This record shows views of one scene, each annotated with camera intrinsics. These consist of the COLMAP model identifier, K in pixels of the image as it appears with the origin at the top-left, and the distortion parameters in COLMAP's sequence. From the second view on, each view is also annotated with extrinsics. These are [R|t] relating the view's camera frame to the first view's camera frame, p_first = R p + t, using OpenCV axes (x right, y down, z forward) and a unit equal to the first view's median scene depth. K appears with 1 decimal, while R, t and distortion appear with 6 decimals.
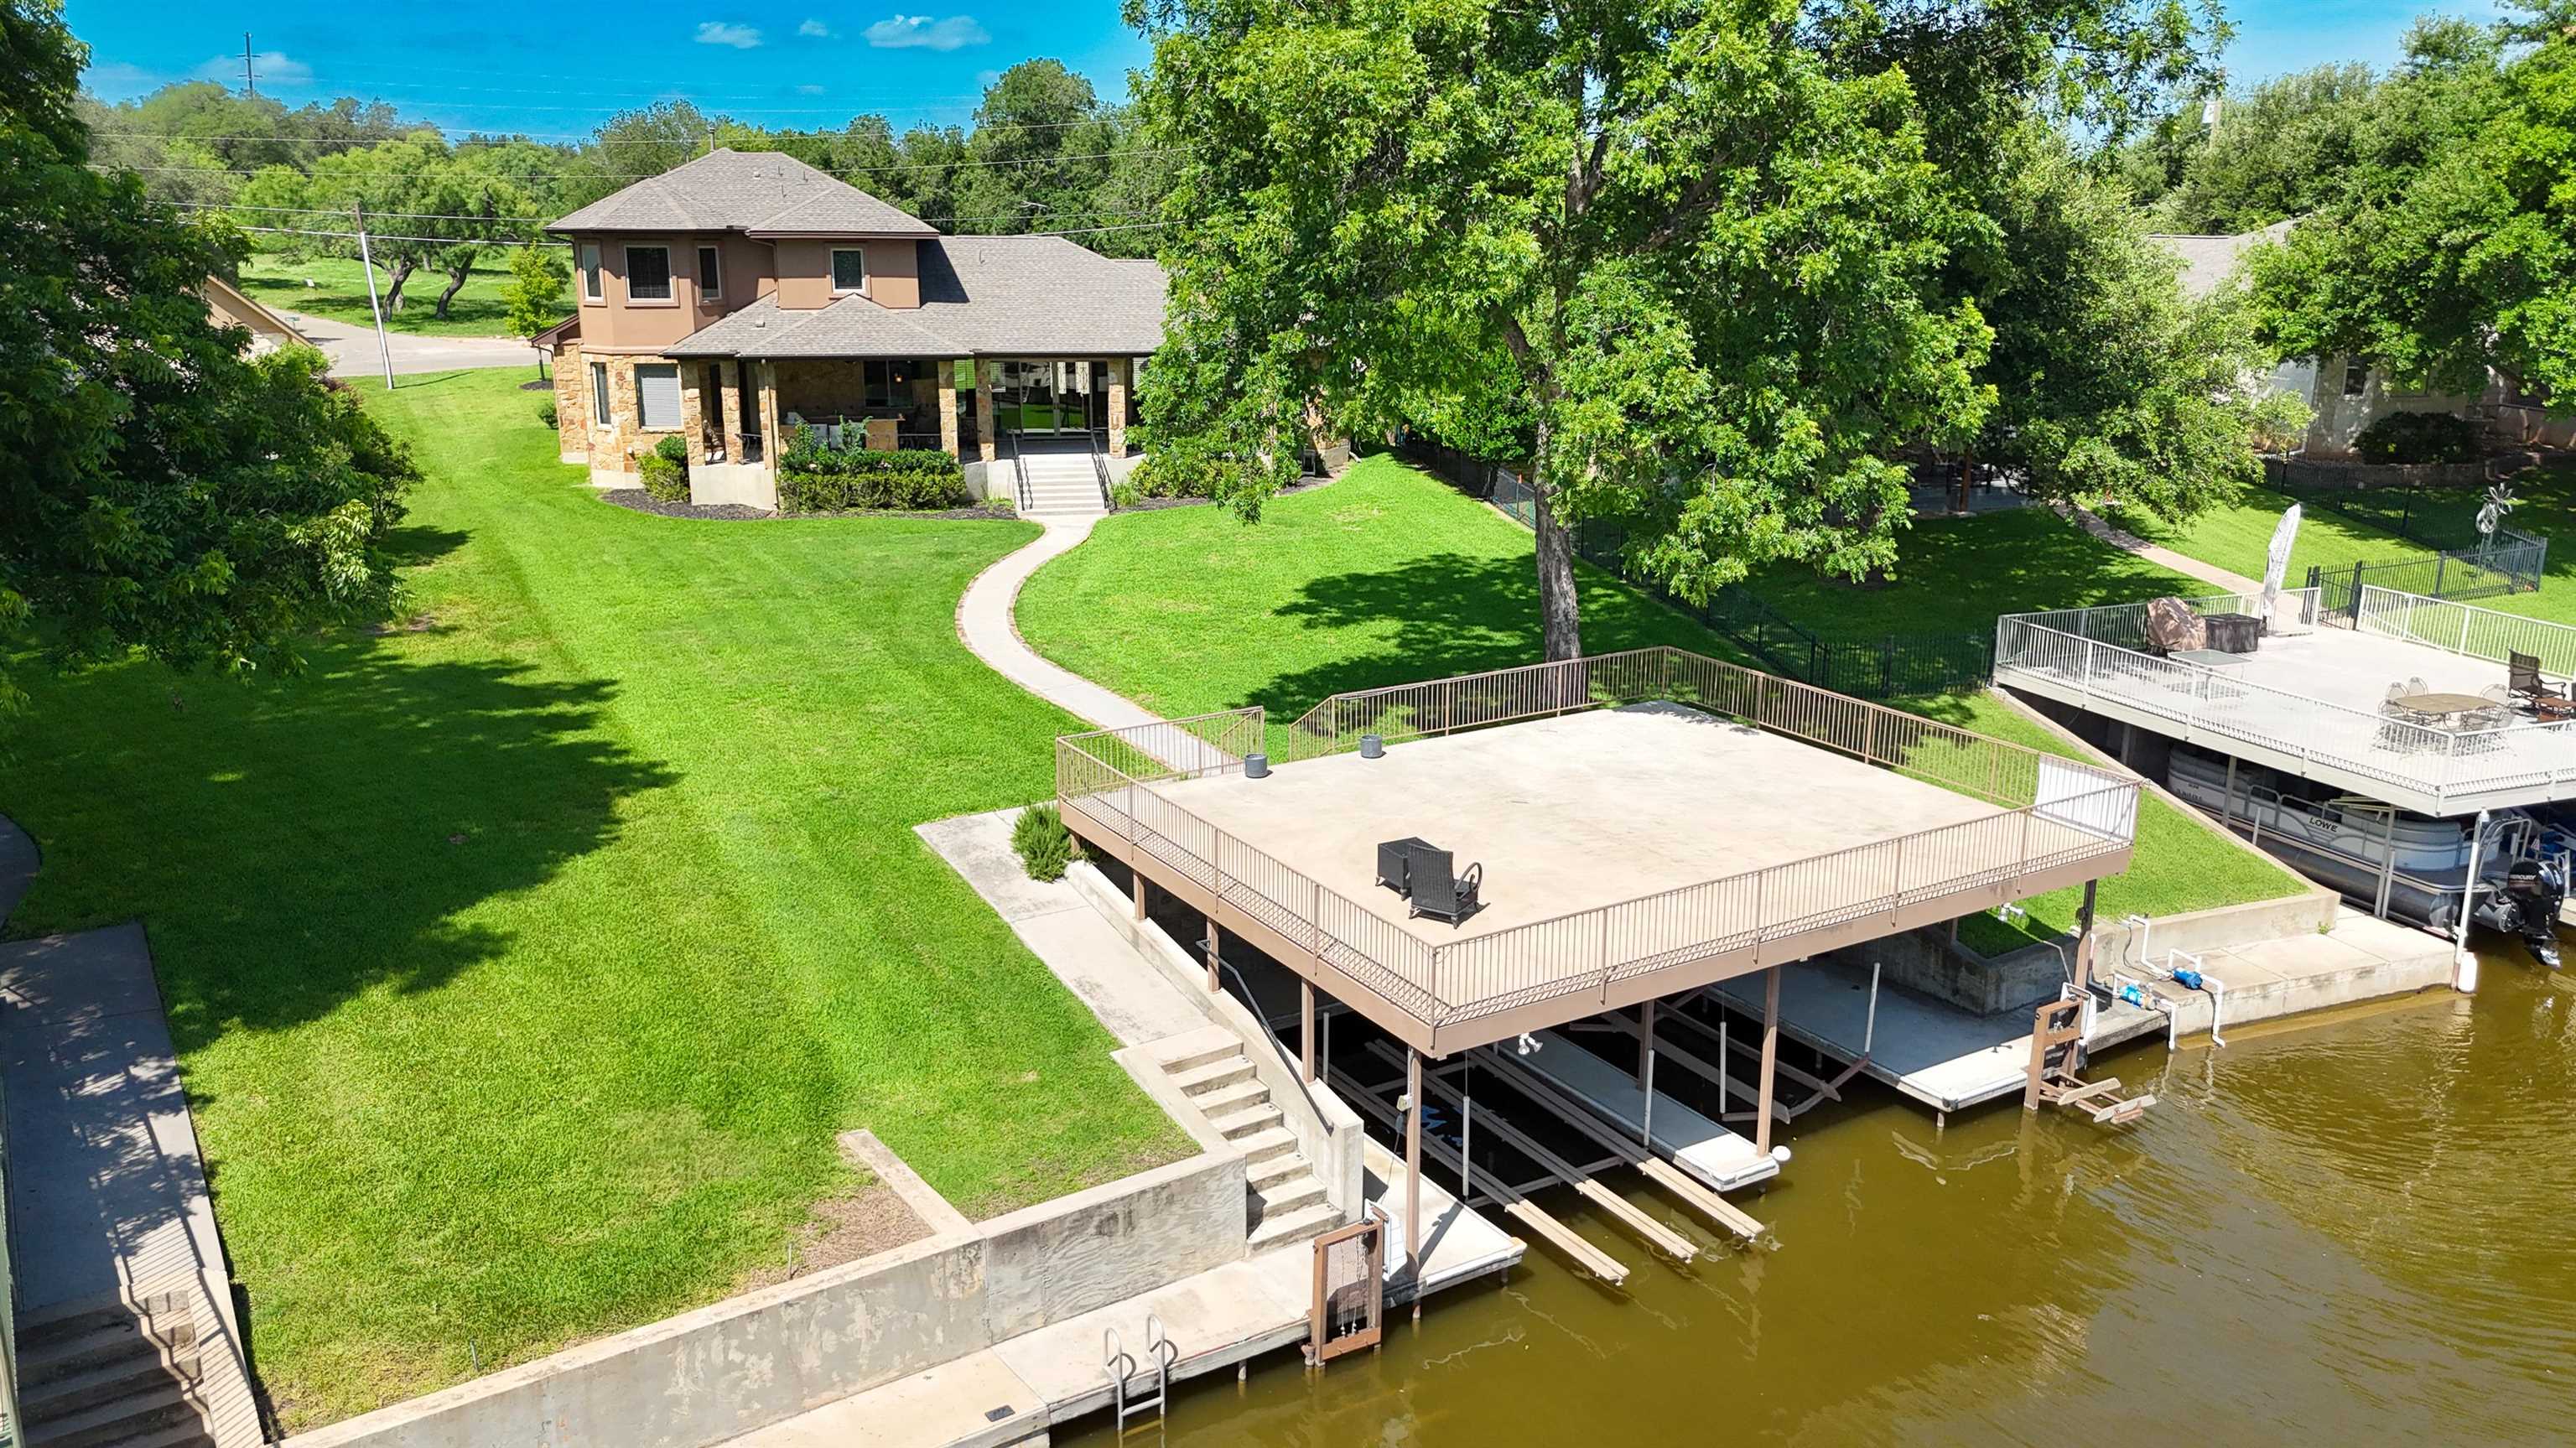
lens RADIAL K [[1911.4, 0, 1288.0], [0, 1911.4, 724.0], [0, 0, 1]] dist [0.066170, -0.057846]
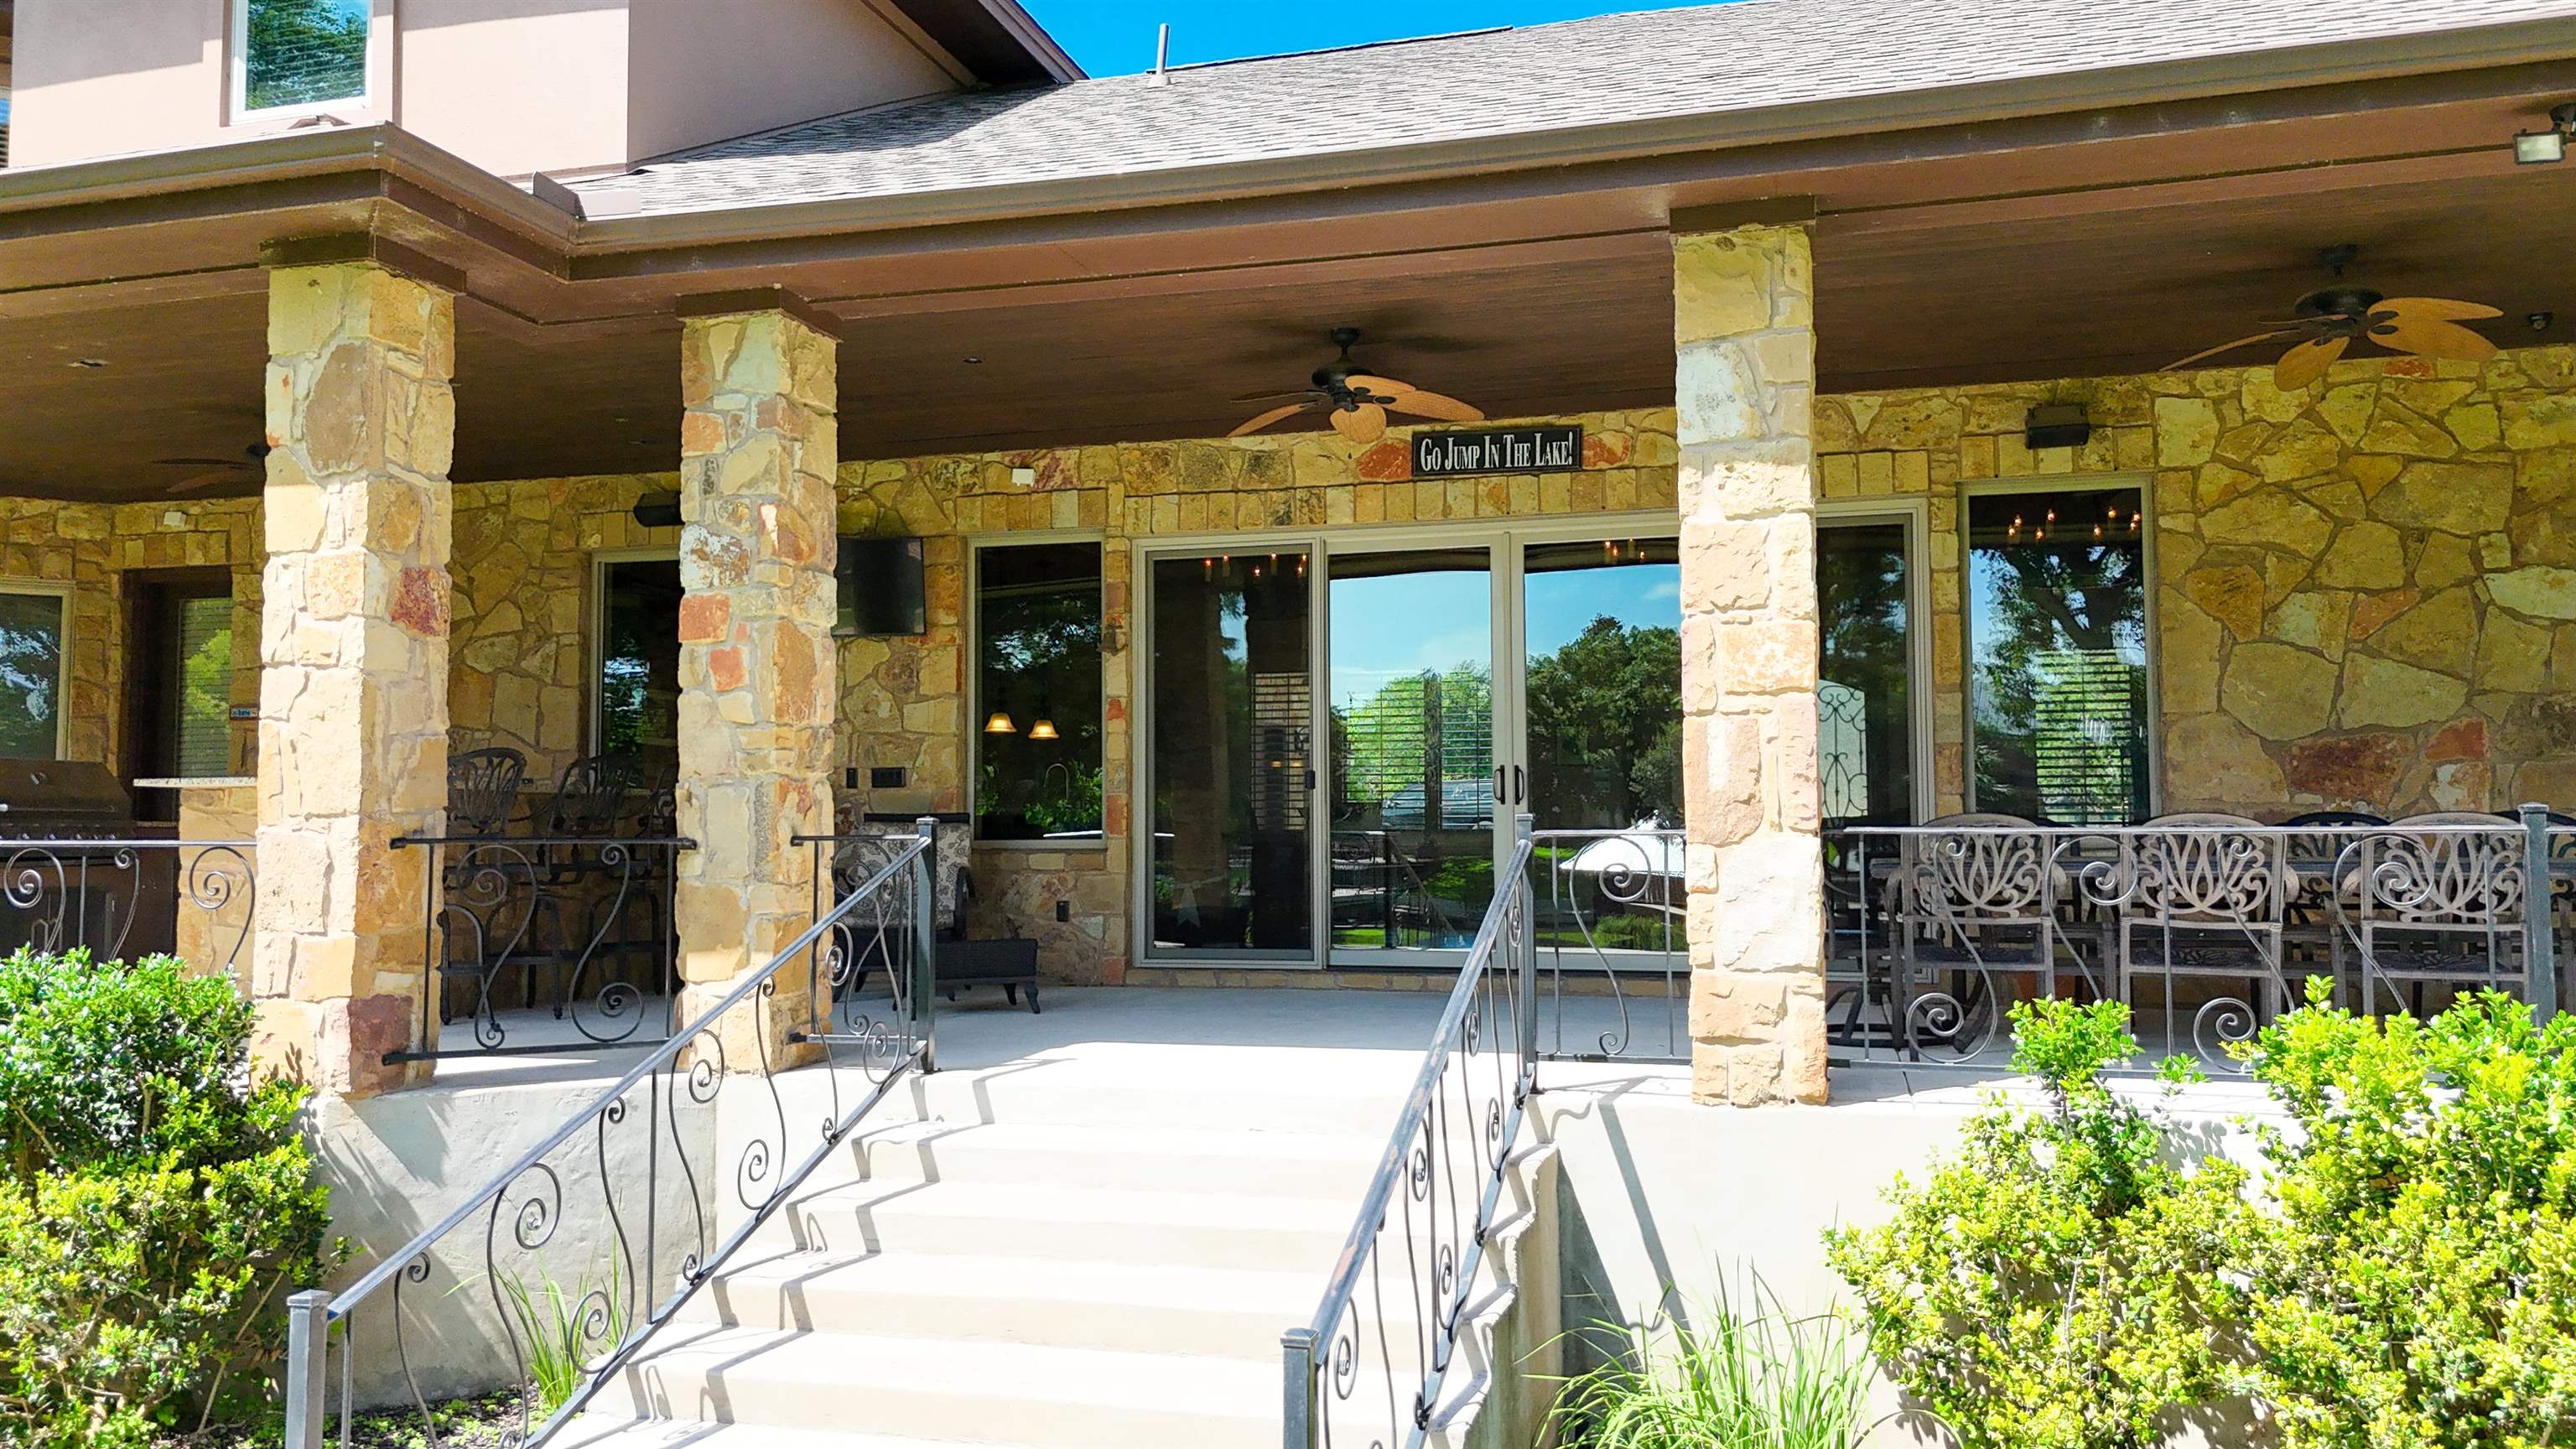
lens RADIAL K [[1911.6, 0, 1288.0], [0, 1911.6, 724.5], [0, 0, 1]] dist [0.066170, -0.057846]
pose [[0.887361, -0.036528, -0.459627, -0.120017], [-0.112237, 0.949758, -0.292167, -0.245897], [0.447206, 0.310845, 0.838679, 1.763176]]
